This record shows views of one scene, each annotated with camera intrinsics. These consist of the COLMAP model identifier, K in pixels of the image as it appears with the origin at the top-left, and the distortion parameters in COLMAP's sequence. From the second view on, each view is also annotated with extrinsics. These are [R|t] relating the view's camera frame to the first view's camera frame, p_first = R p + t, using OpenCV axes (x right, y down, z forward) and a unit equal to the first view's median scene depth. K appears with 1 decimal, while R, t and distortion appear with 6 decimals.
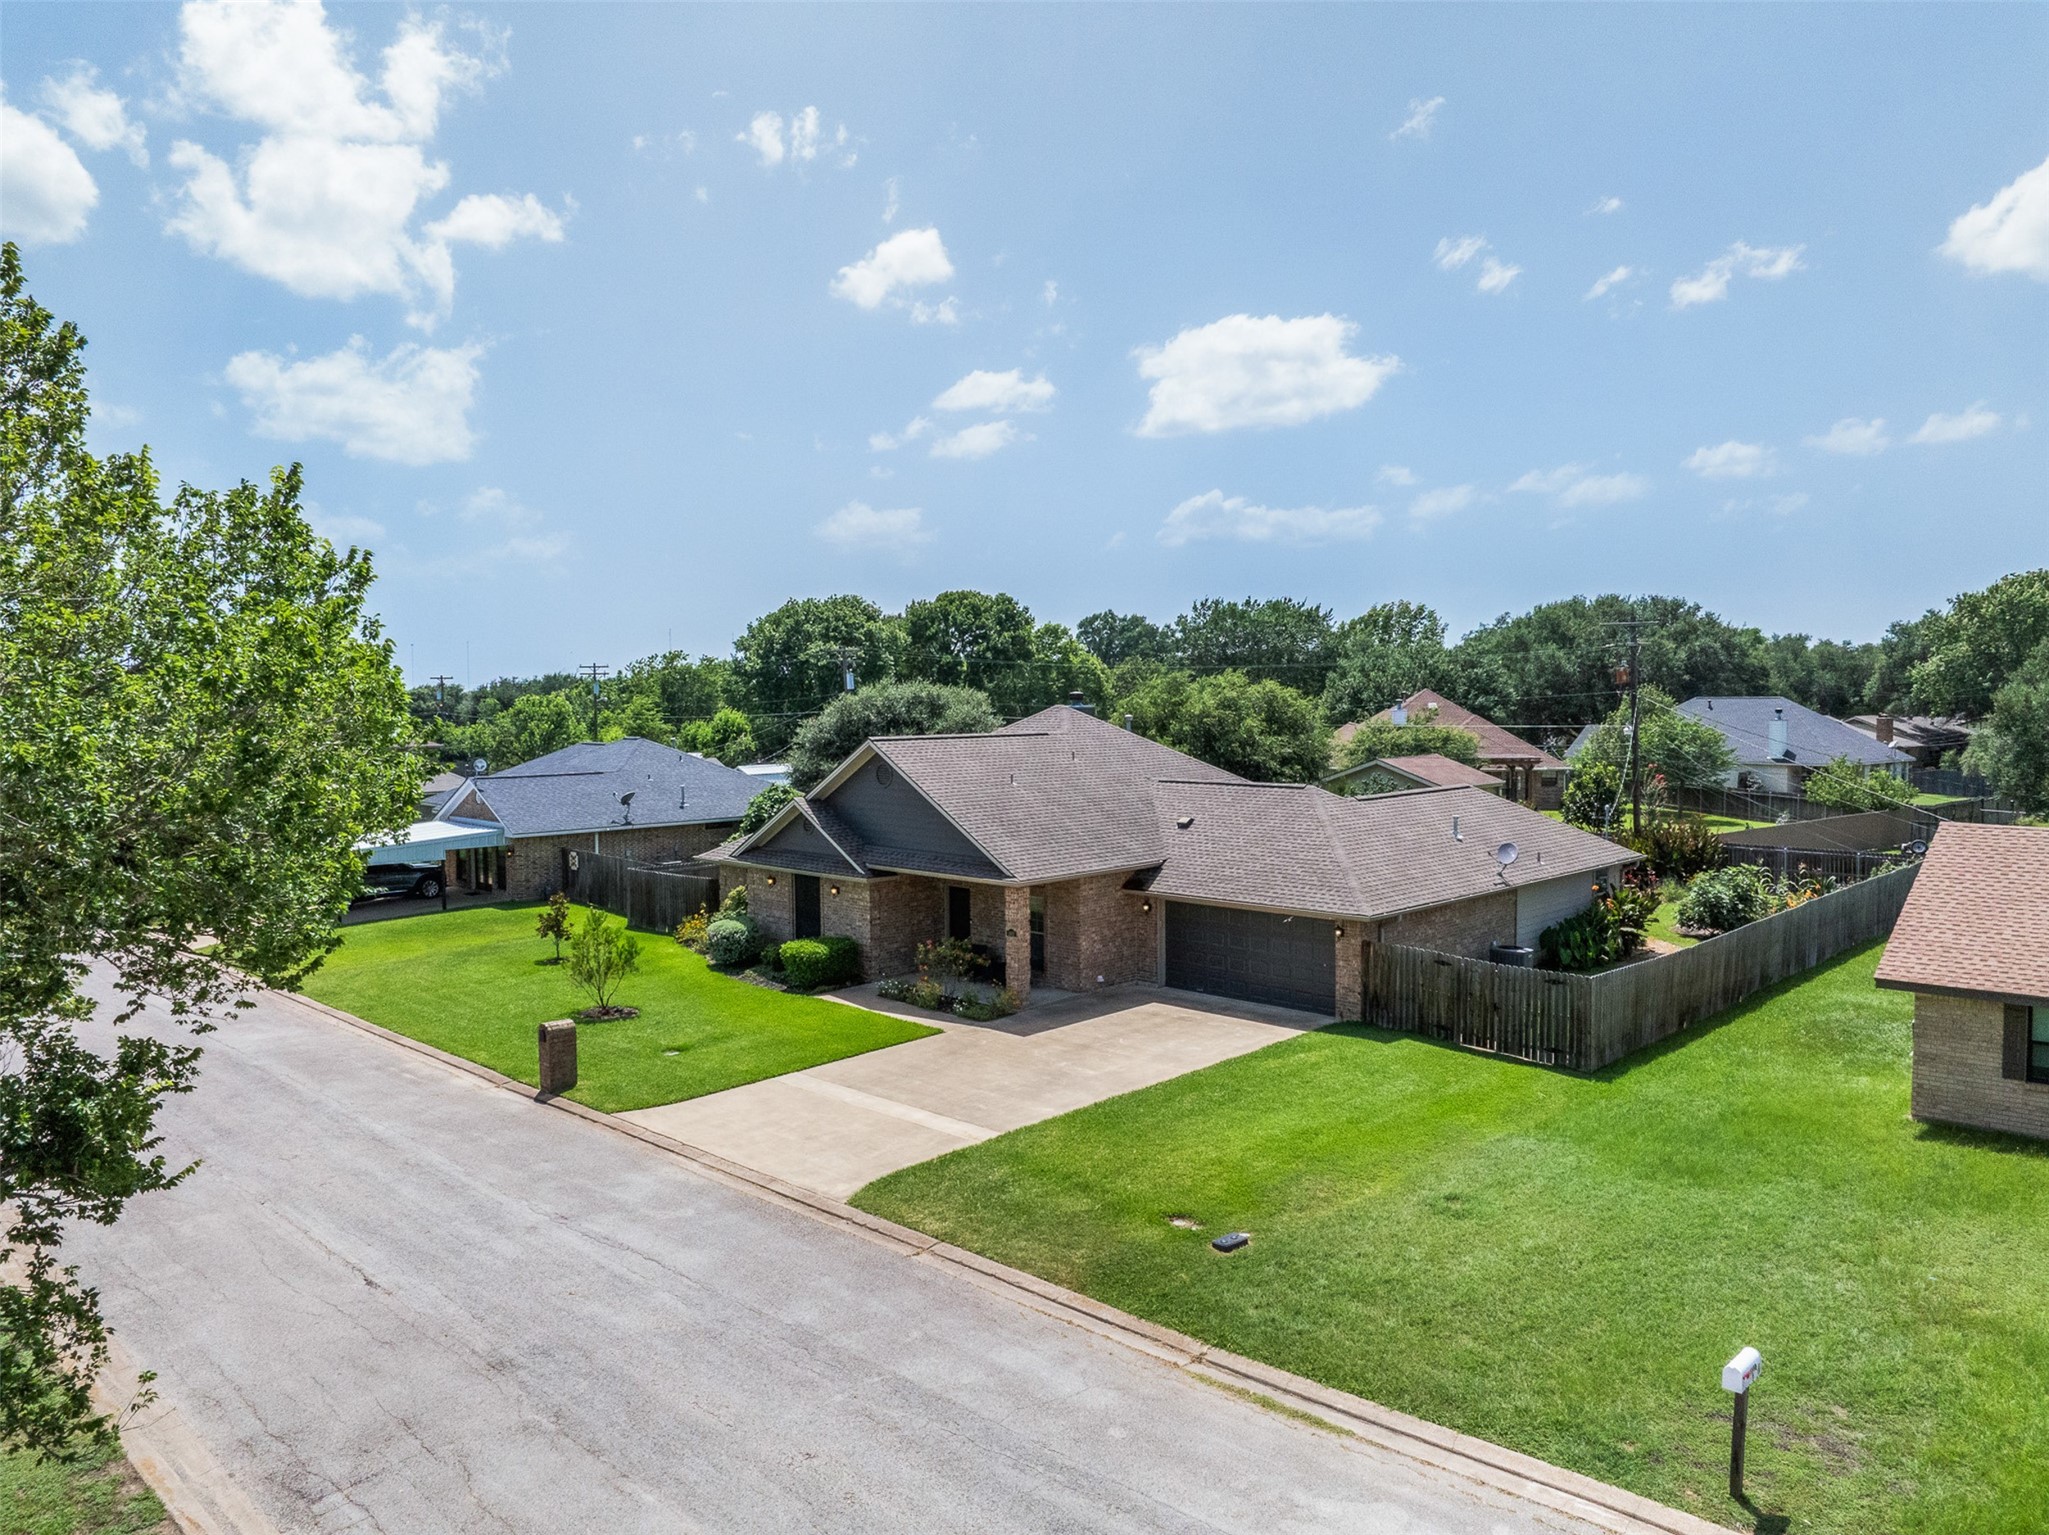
lens RADIAL K [[1442.4, 0, 1024.5], [0, 1442.4, 767.5], [0, 0, 1]] dist [-0.004335, -0.087805]
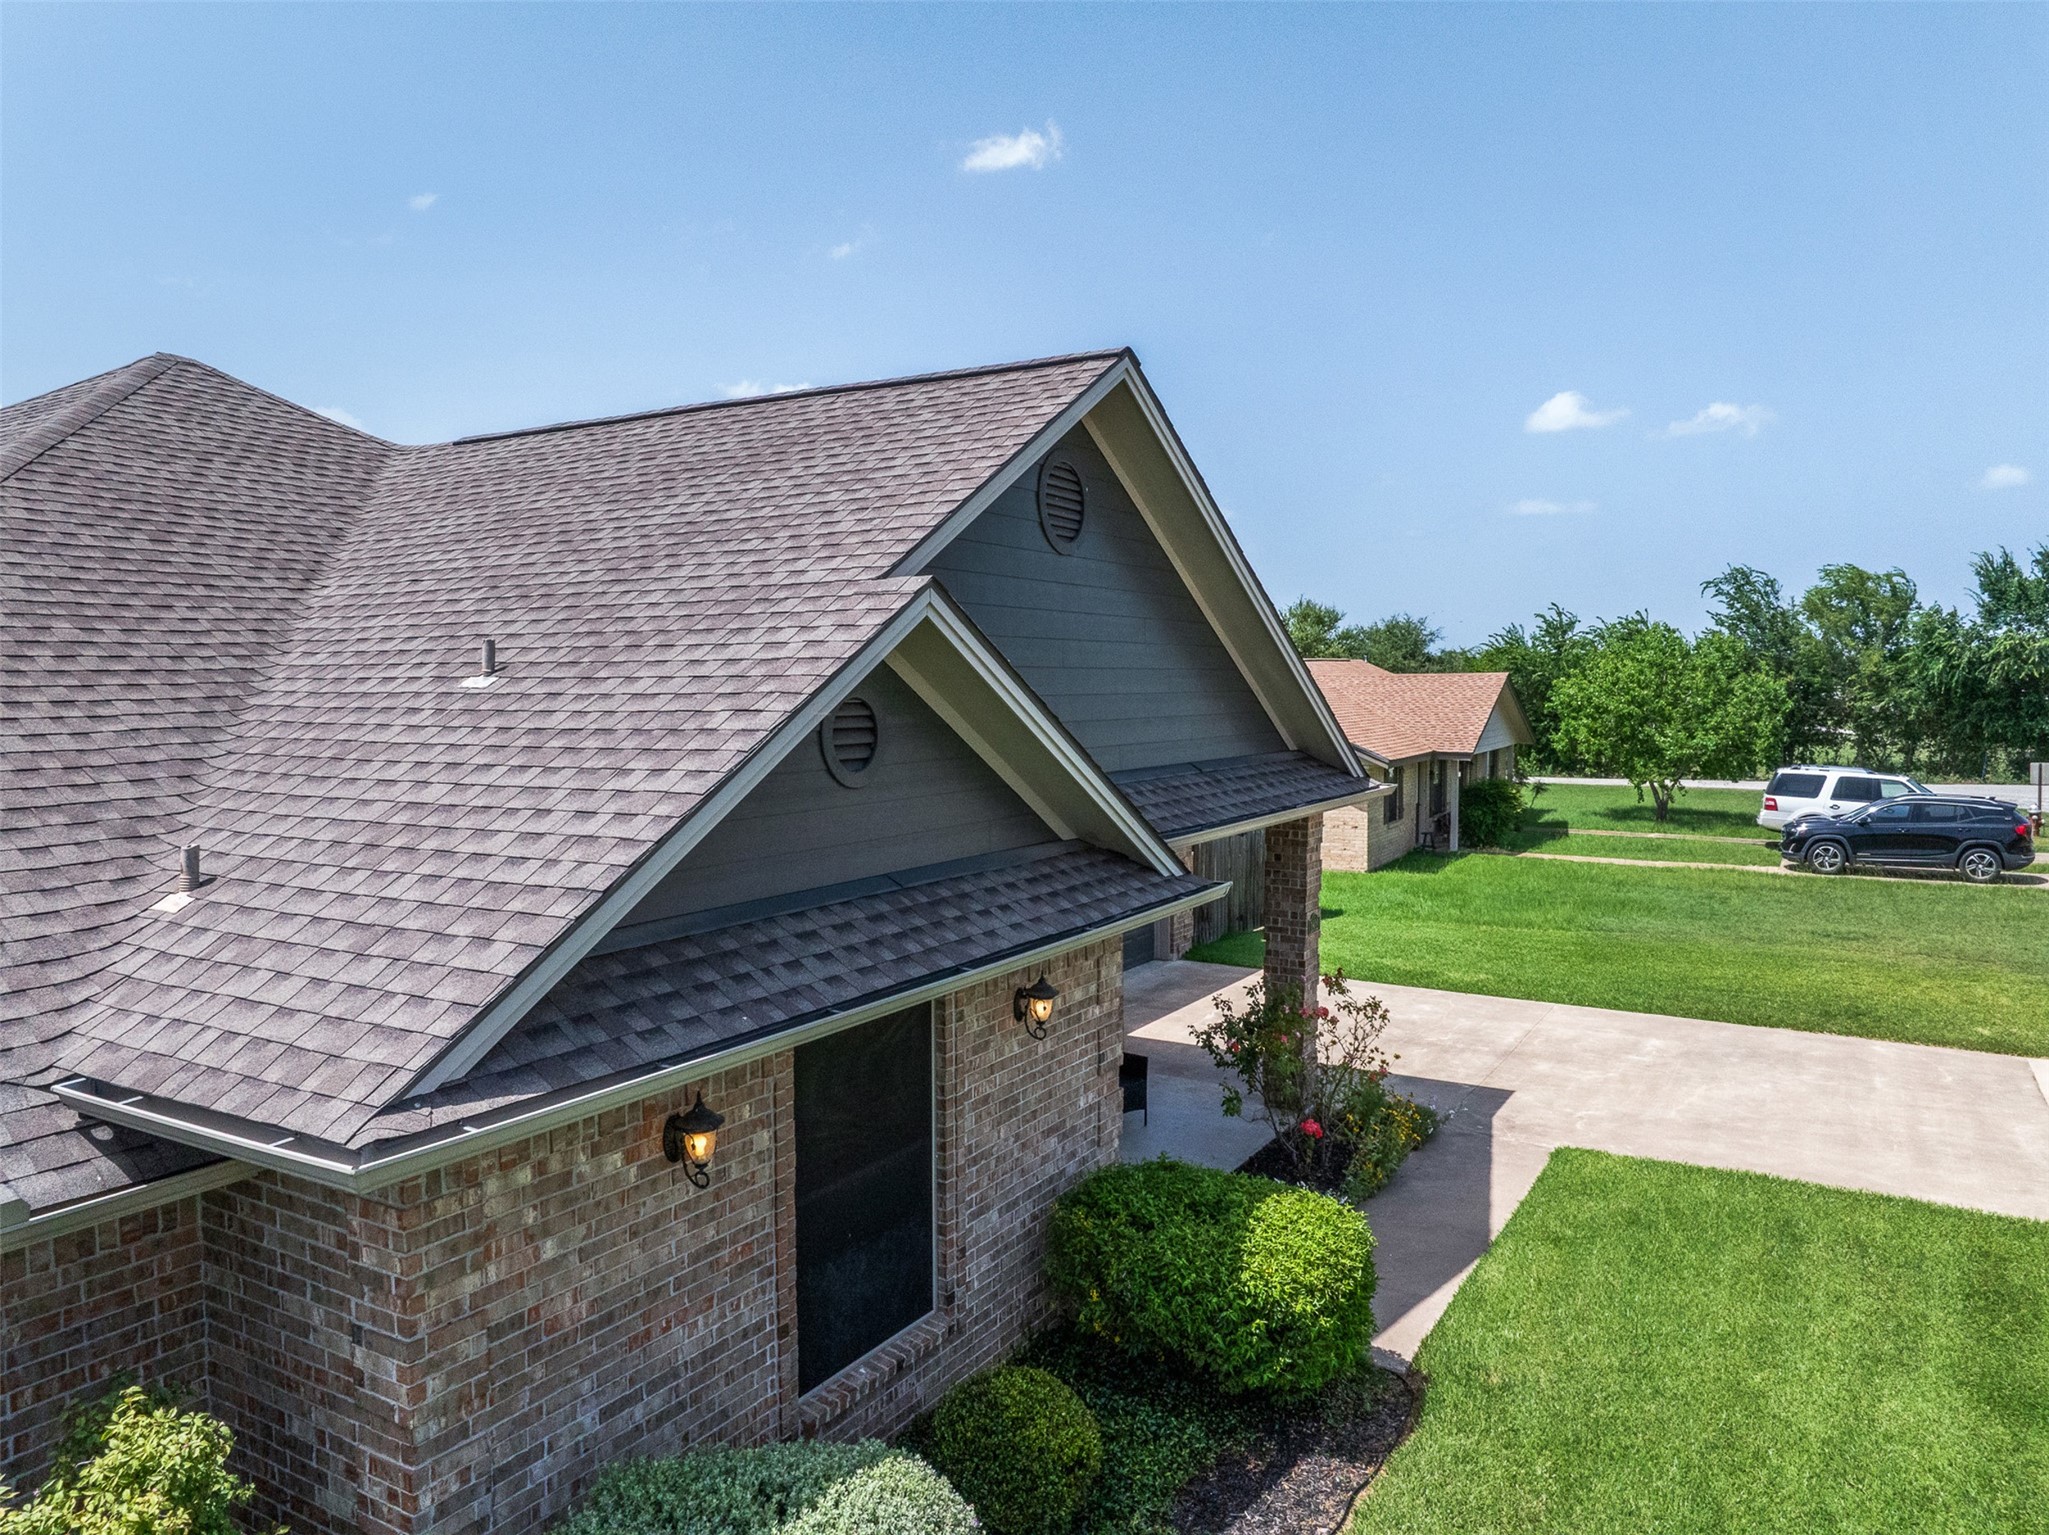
lens RADIAL K [[1442.4, 0, 1024.5], [0, 1442.4, 767.5], [0, 0, 1]] dist [-0.004335, -0.087805]
pose [[-0.230238, -0.039747, 0.972322, -0.440422], [0.079423, 0.995065, 0.059483, 0.051414], [-0.969888, 0.090920, -0.225945, 1.360598]]
